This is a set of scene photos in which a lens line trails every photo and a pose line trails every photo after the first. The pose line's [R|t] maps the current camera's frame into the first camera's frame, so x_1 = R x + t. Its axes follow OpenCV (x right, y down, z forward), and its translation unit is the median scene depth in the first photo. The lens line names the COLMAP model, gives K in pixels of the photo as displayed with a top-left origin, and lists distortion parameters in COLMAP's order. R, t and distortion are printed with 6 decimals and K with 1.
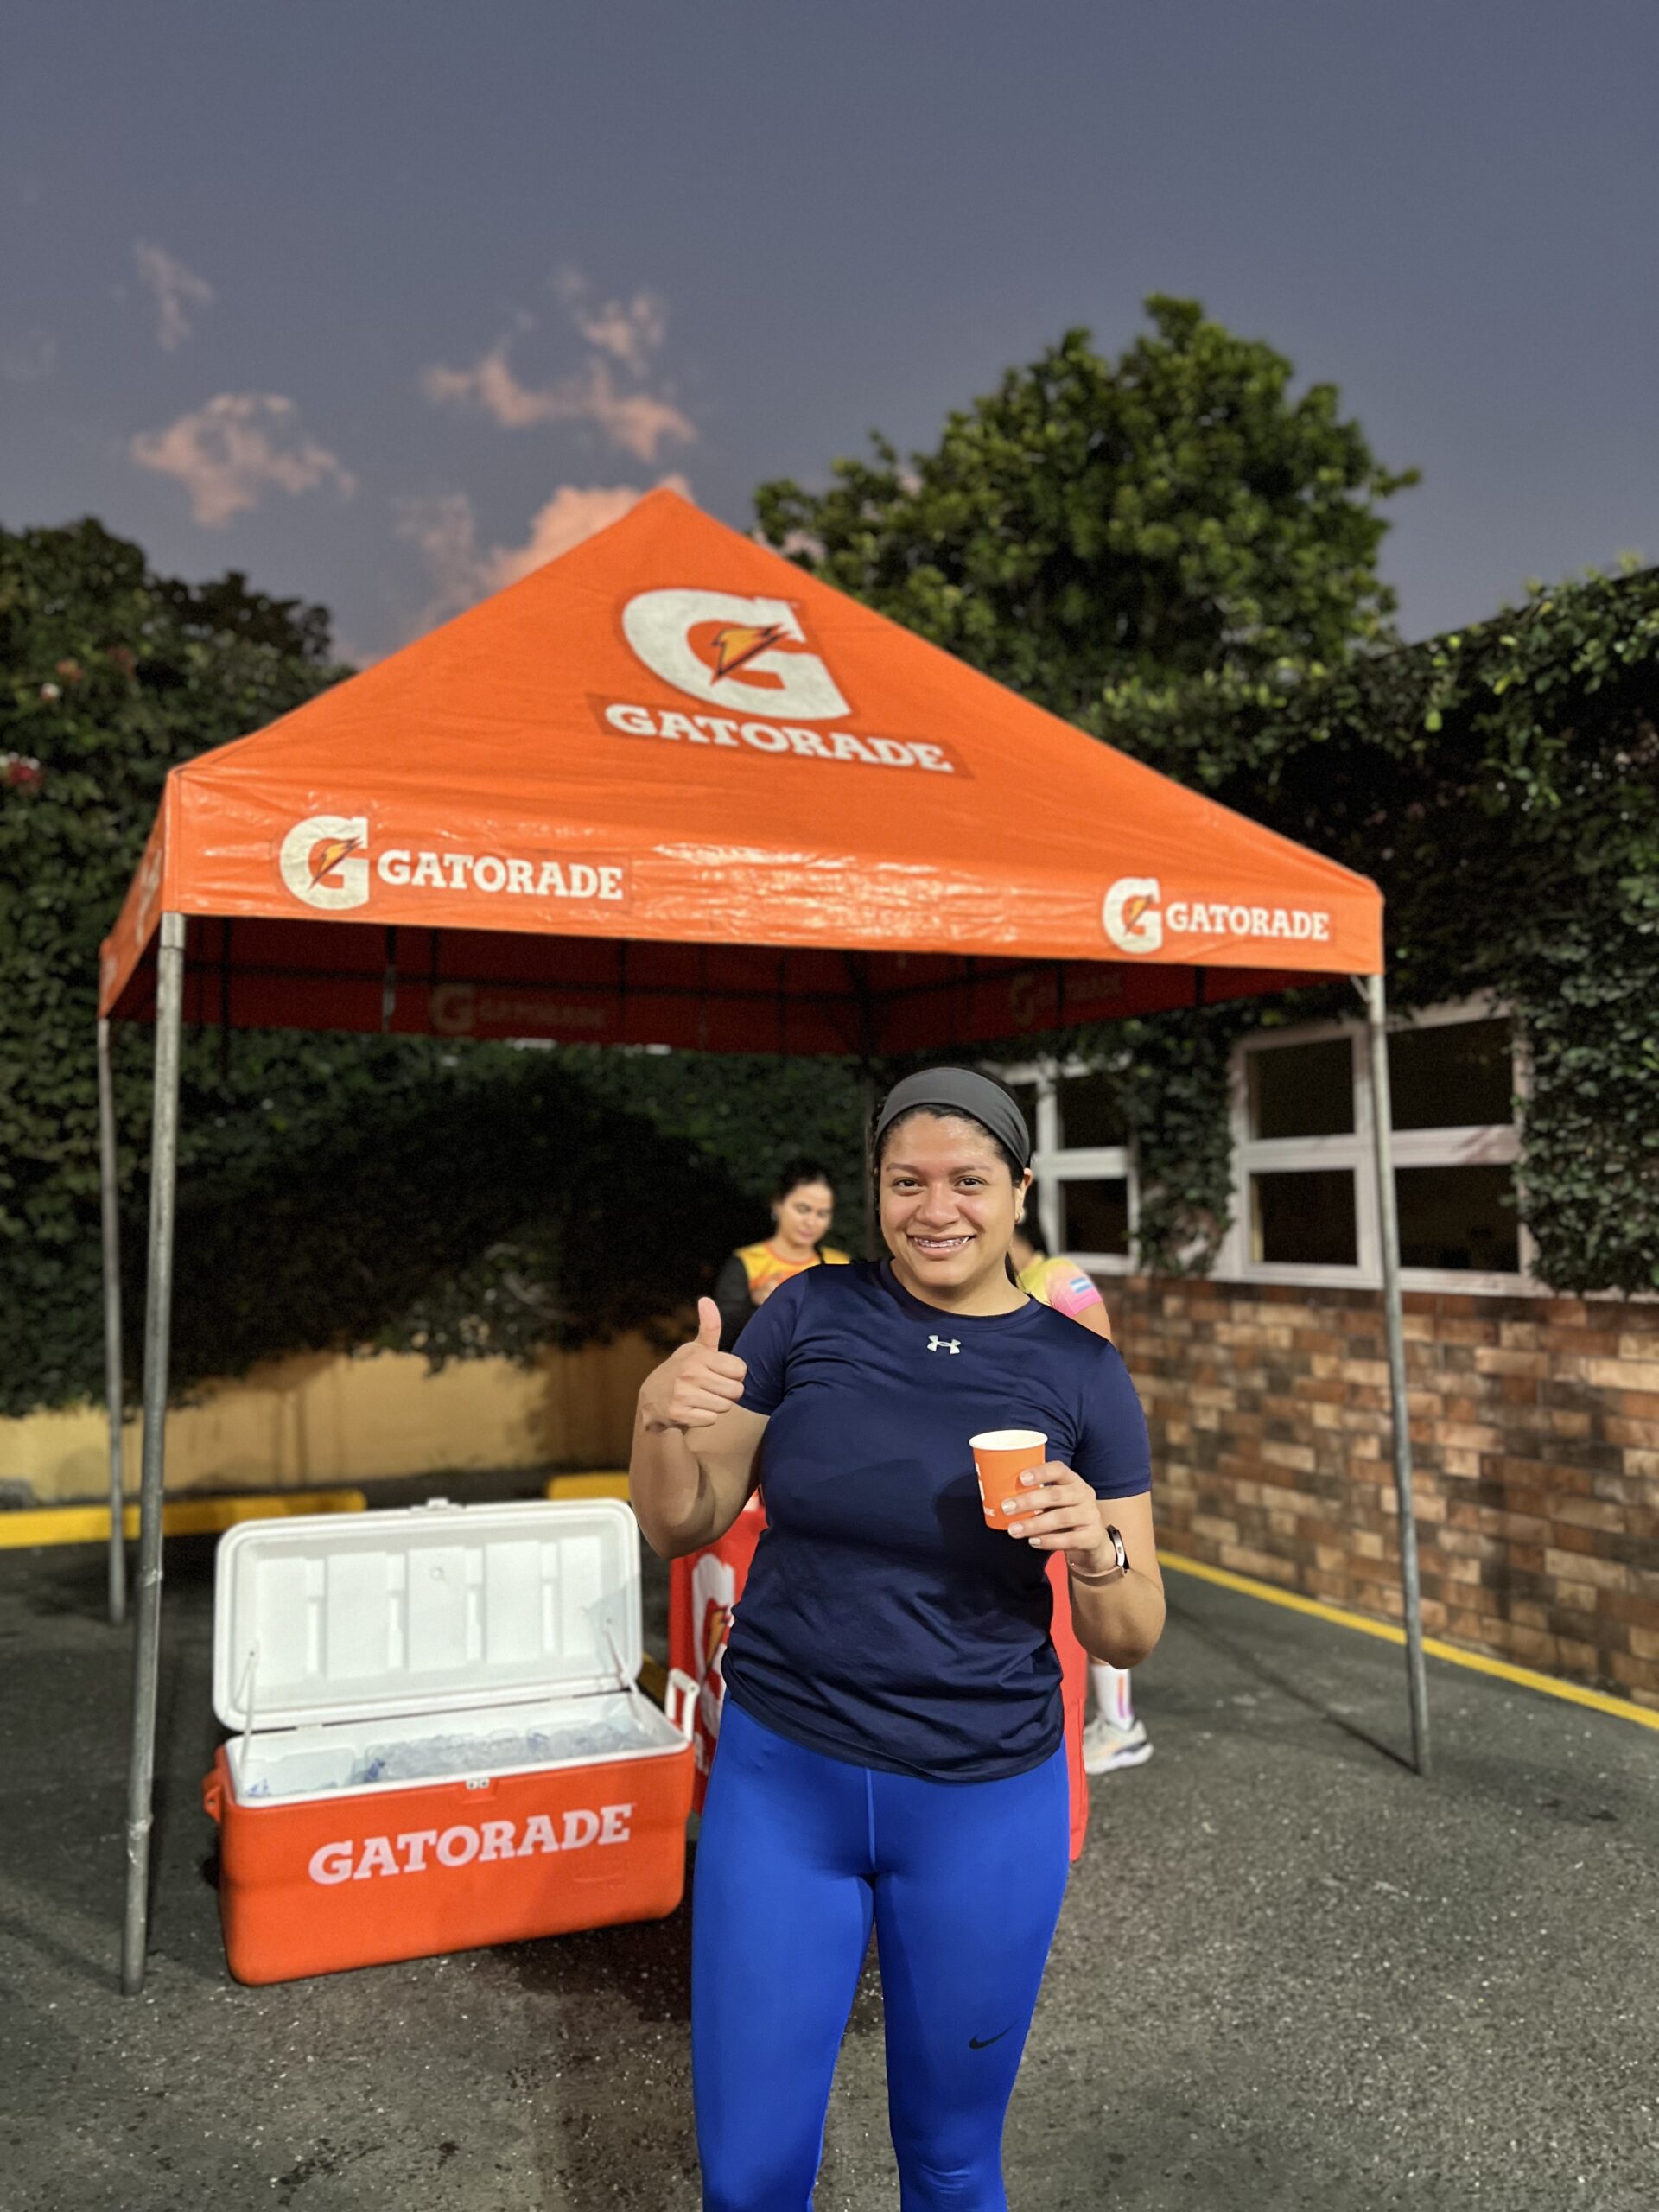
lens RADIAL K [[1682.8, 0, 829.5], [0, 1682.8, 1106.0], [0, 0, 1]] dist [0.053098, -0.068473]
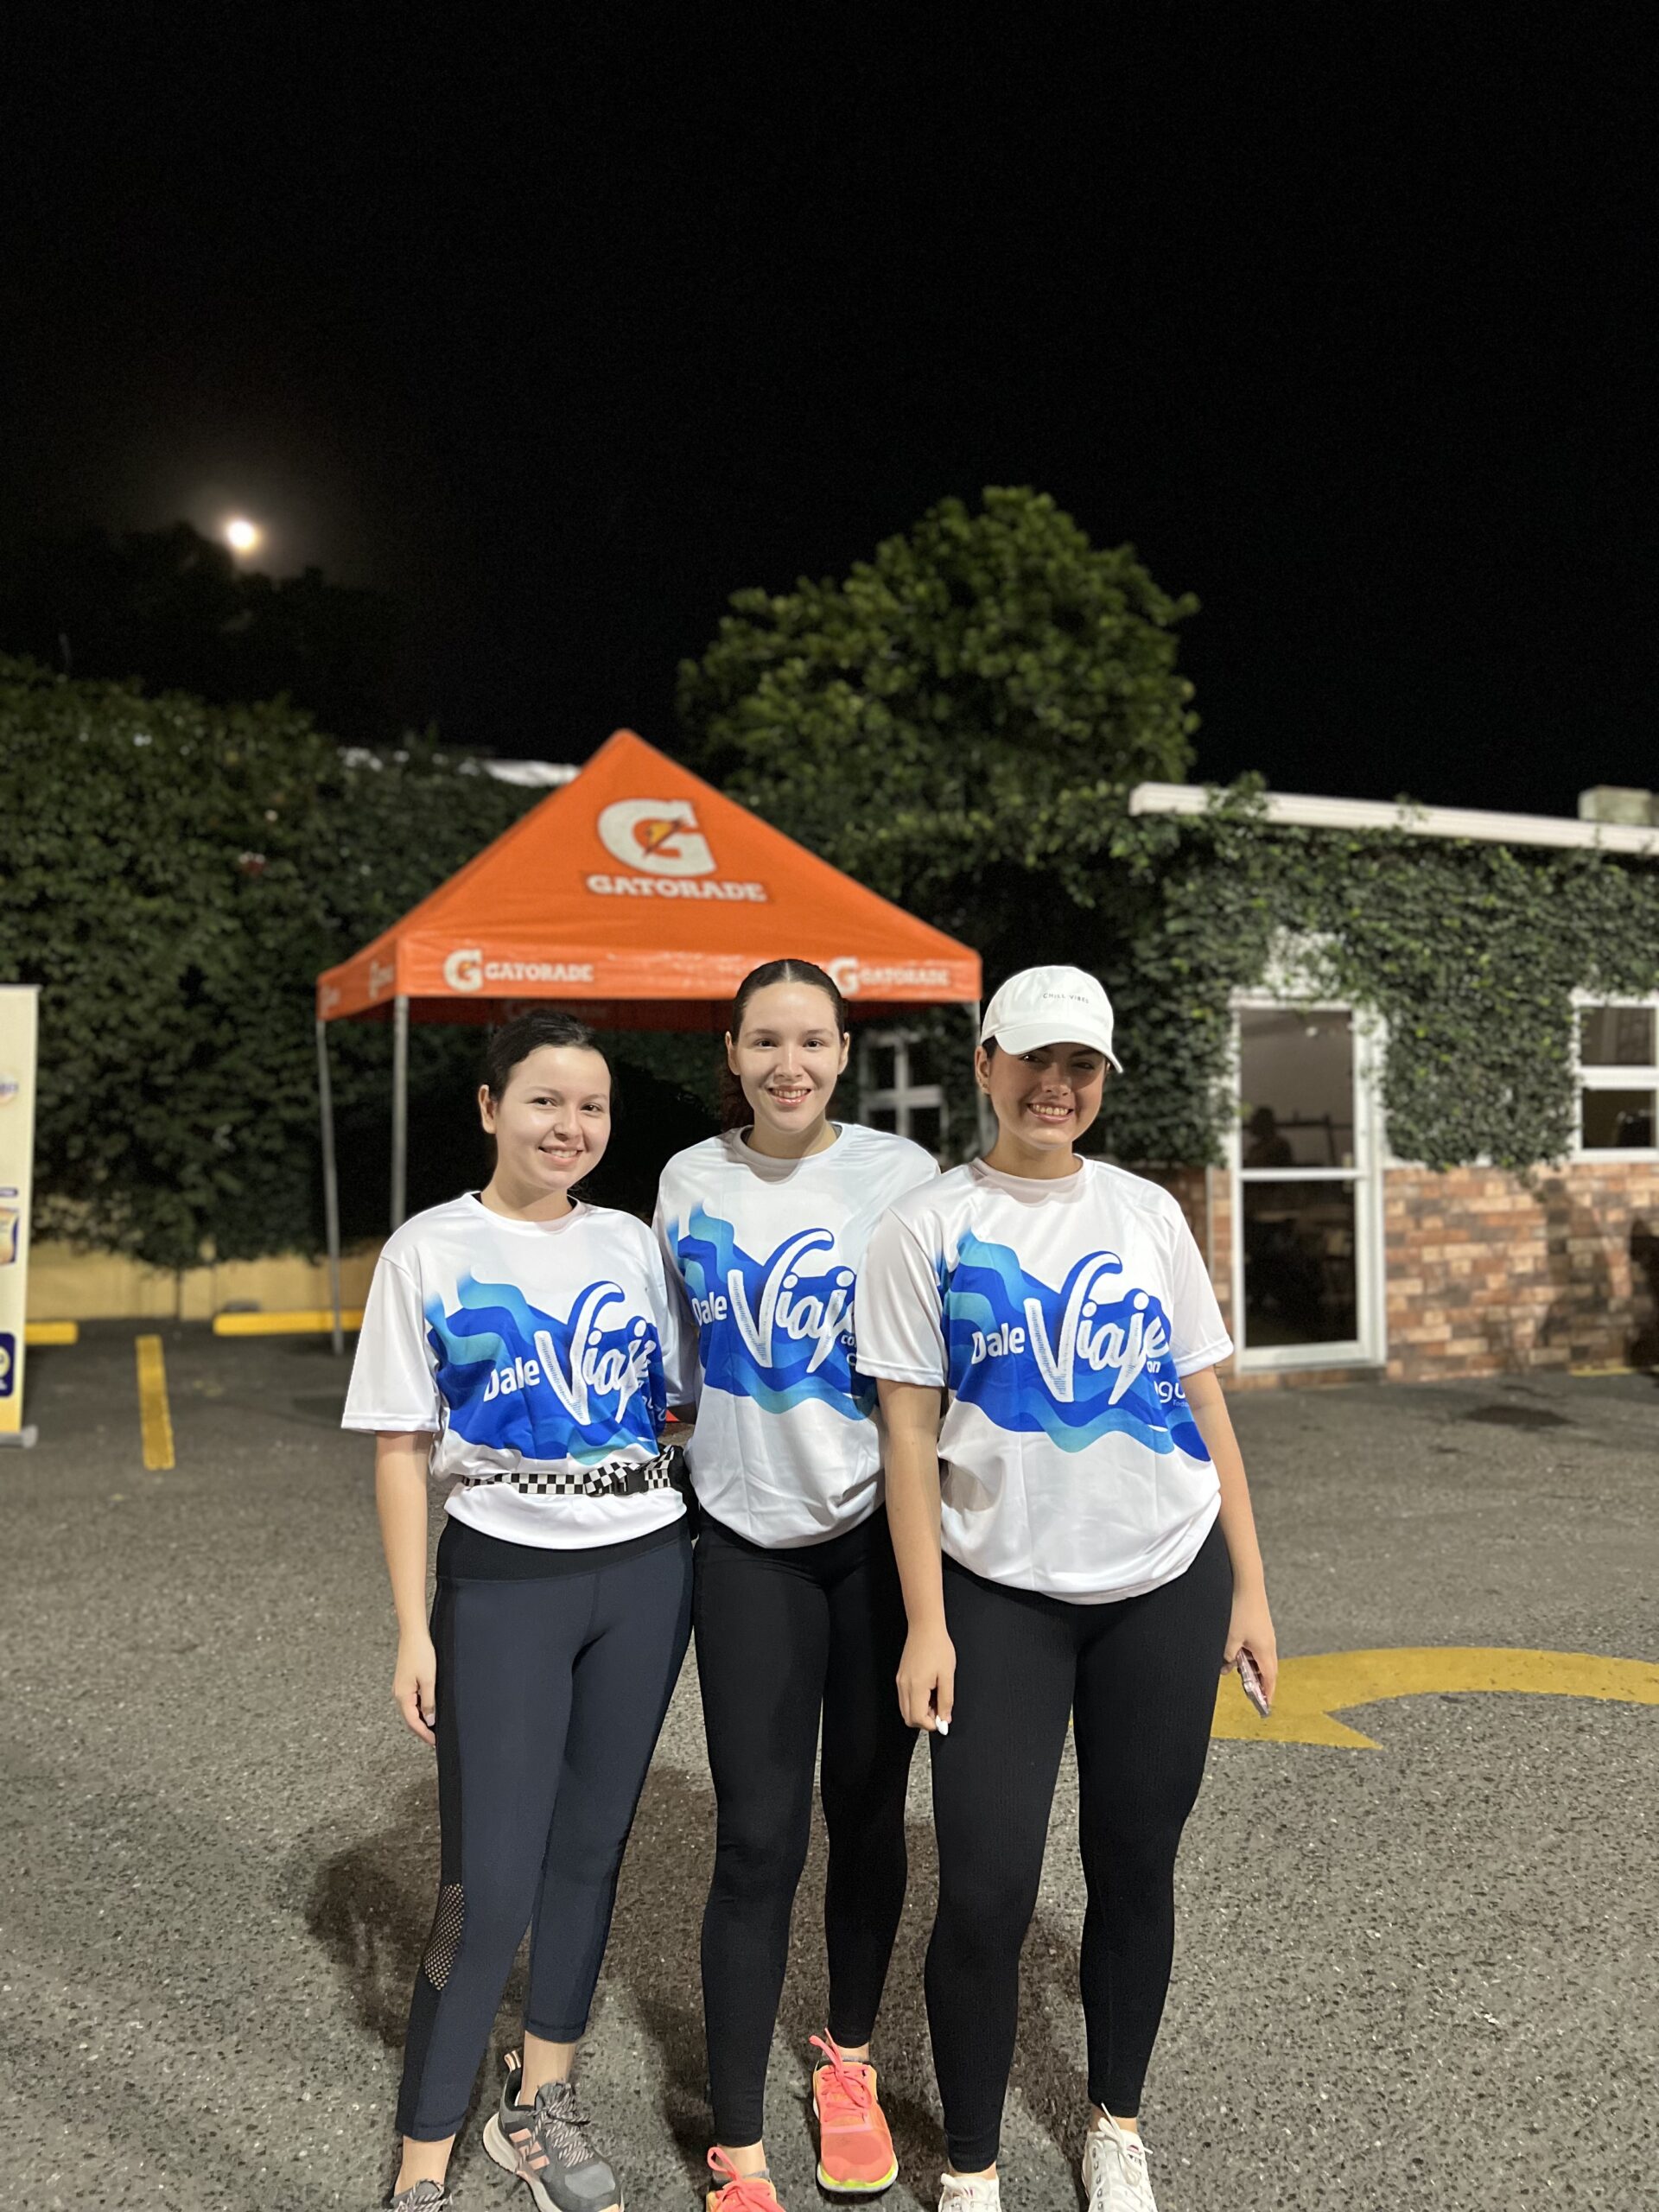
lens RADIAL K [[1682.8, 0, 829.5], [0, 1682.8, 1106.0], [0, 0, 1]] dist [0.053098, -0.068473]
pose [[0.999309, -0.009338, -0.035975, 0.131441], [0.010662, 0.999266, 0.036787, -0.016655], [0.035605, -0.037145, 0.998675, -0.596253]]
